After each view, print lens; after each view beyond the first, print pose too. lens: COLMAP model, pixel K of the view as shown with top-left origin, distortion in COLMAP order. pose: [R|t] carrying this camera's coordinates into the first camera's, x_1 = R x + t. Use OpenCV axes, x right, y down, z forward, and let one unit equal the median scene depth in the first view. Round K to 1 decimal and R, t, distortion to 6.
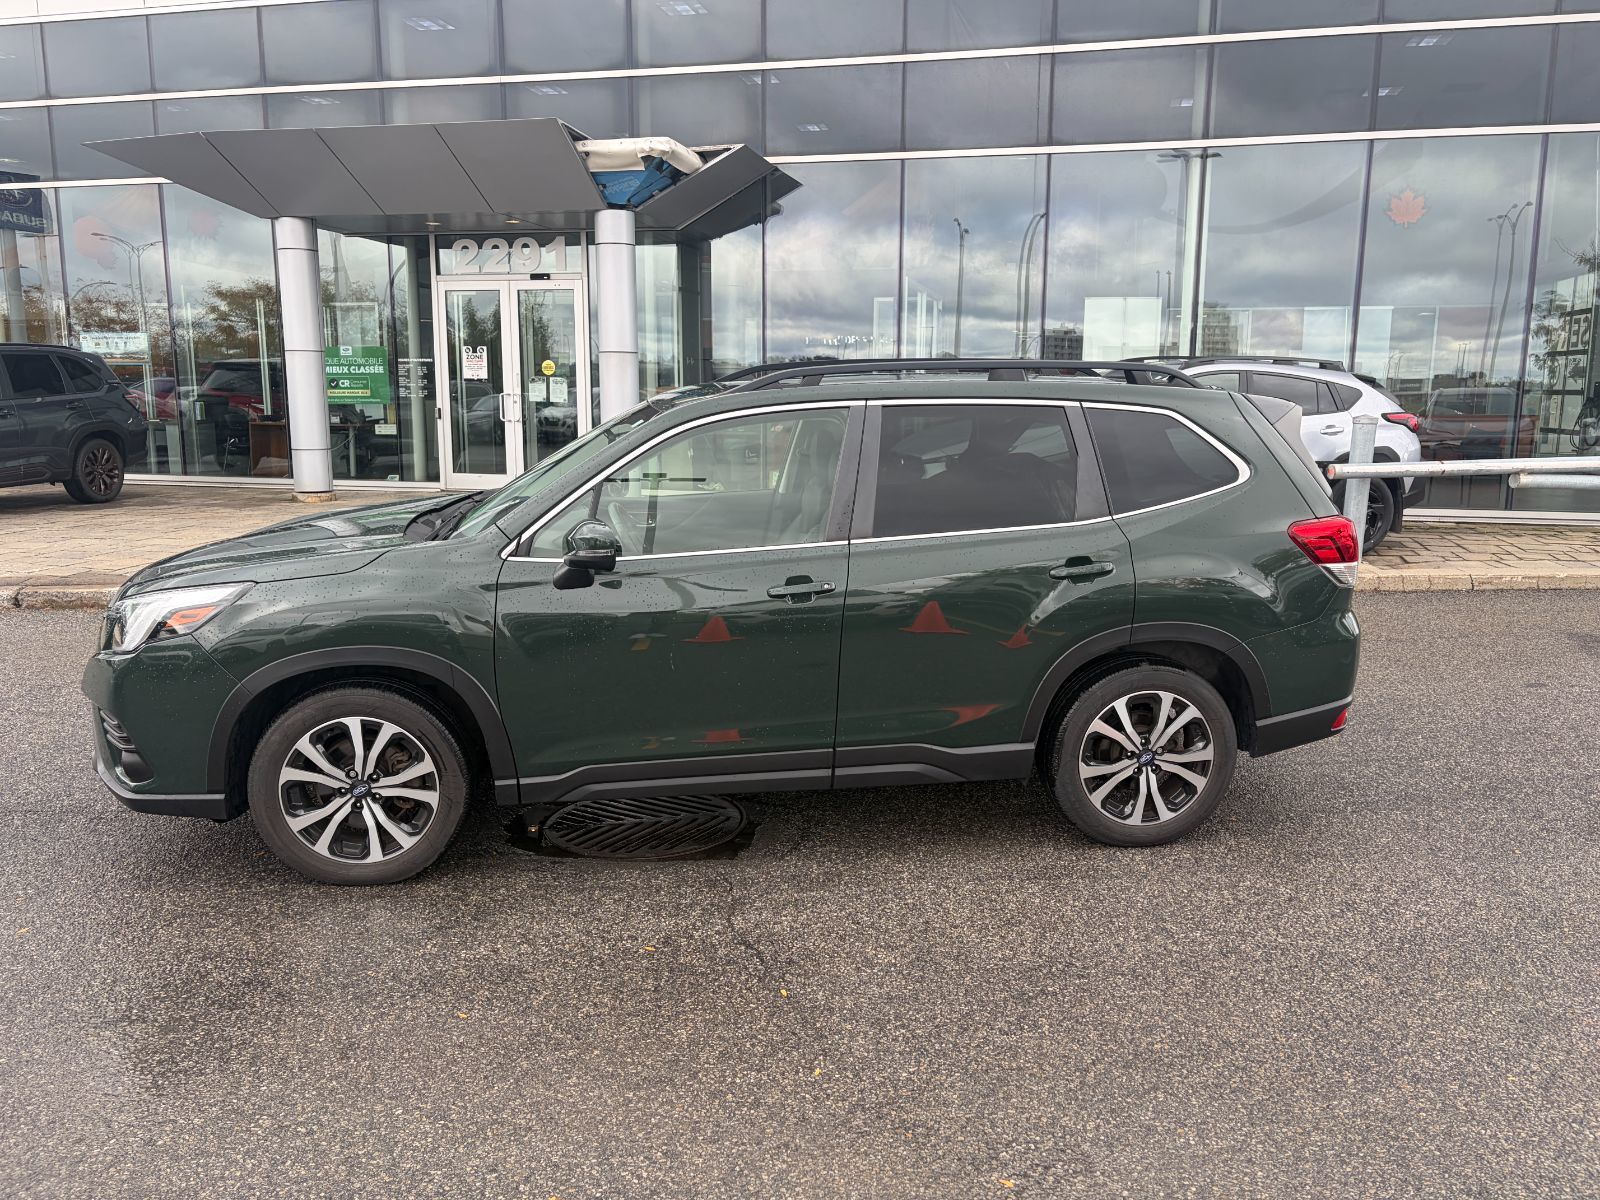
lens RADIAL K [[1269.6, 0, 804.3], [0, 1269.6, 605.7], [0, 0, 1]] dist [0.040588, -0.045283]
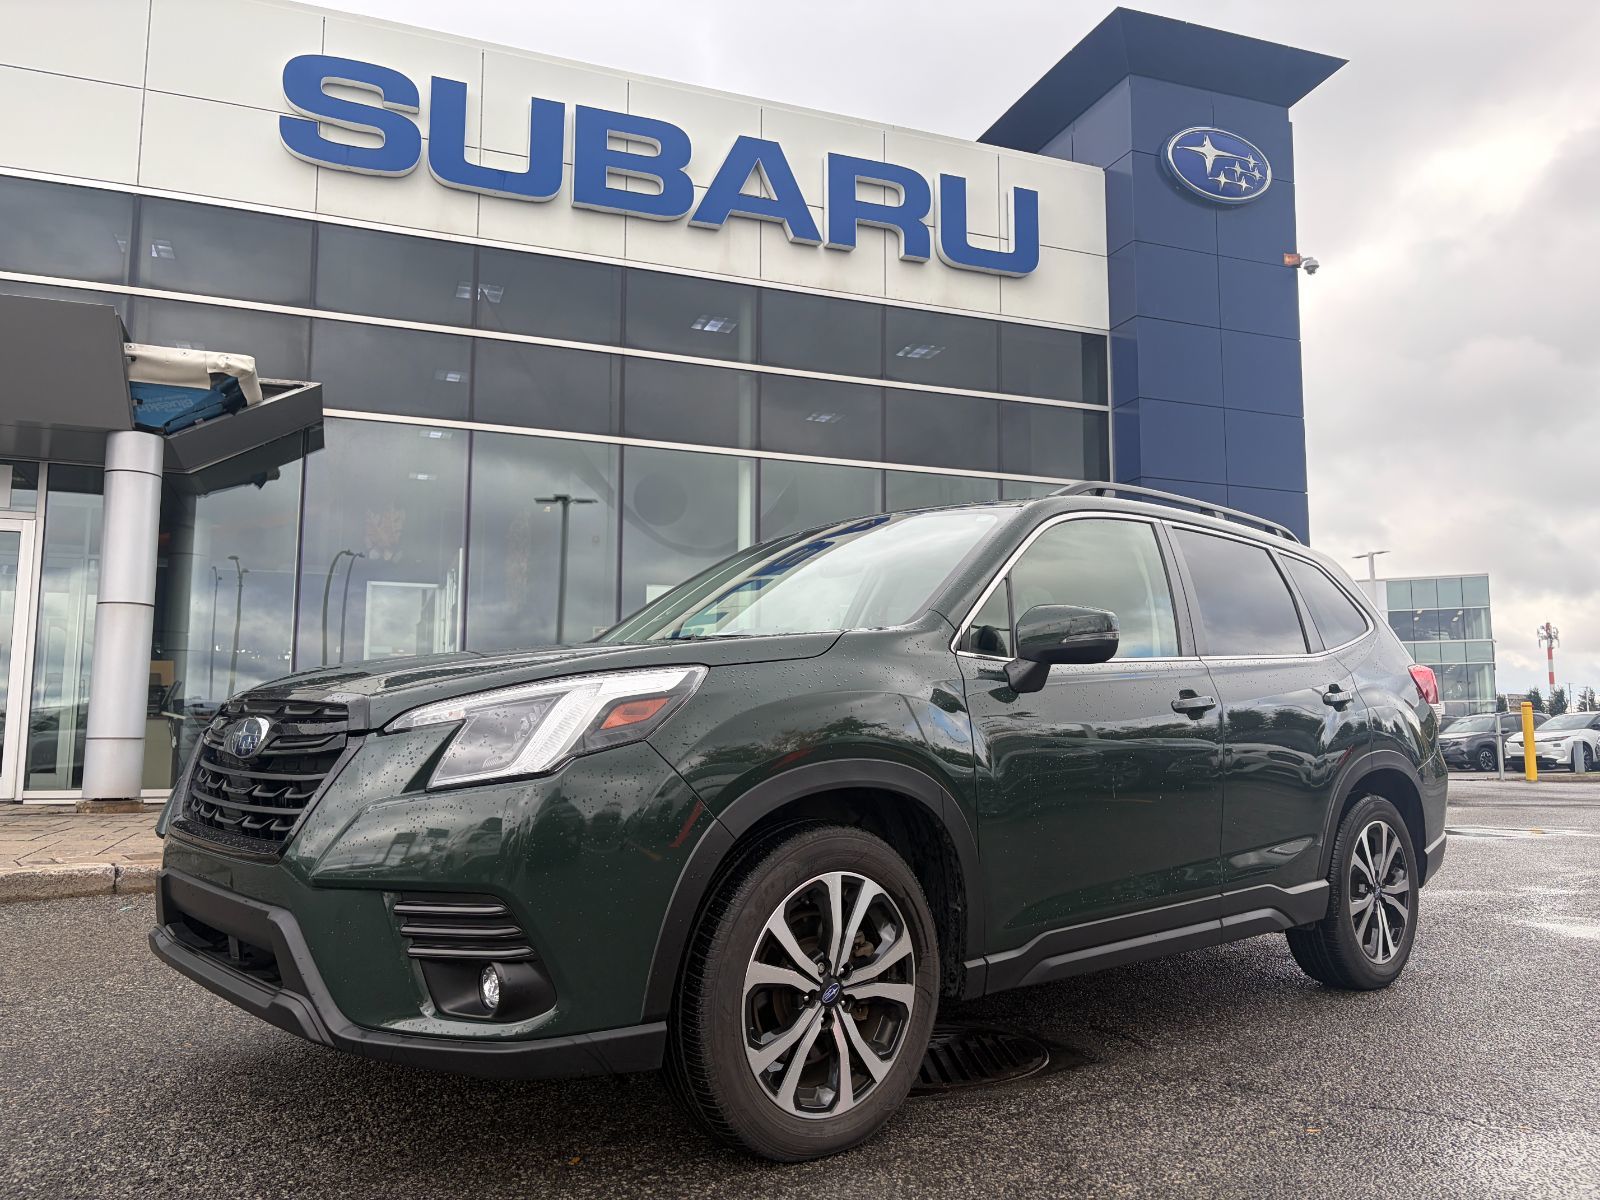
lens RADIAL K [[1269.6, 0, 796.7], [0, 1269.6, 599.8], [0, 0, 1]] dist [0.040588, -0.045283]
pose [[0.806144, 0.069521, 0.587622, -0.753029], [0.107302, 0.959434, -0.260715, 0.119479], [-0.581910, 0.273227, 0.765982, 0.457710]]
